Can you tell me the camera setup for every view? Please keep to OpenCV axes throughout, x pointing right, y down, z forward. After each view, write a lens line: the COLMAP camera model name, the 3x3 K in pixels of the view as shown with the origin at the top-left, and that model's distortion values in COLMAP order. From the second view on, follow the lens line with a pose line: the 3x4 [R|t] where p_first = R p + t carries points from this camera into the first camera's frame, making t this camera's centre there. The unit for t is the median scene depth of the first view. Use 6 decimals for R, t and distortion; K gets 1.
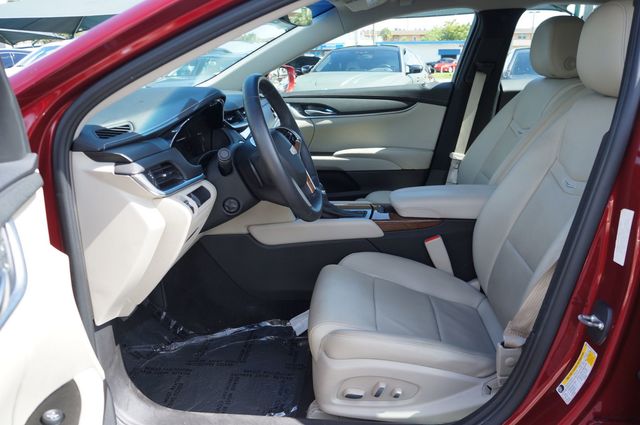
lens RADIAL K [[495.9, 0, 320.0], [0, 495.9, 212.5], [0, 0, 1]] dist [-0.022831, 0.001952]
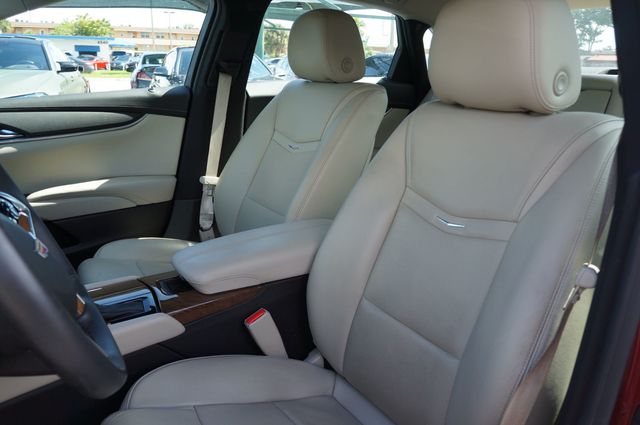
lens RADIAL K [[495.9, 0, 320.0], [0, 495.9, 212.5], [0, 0, 1]] dist [-0.022831, 0.001952]
pose [[0.781244, -0.155628, 0.604514, -0.068588], [0.153839, 0.986555, 0.055169, -0.079079], [-0.604972, 0.049897, 0.794682, 0.269174]]
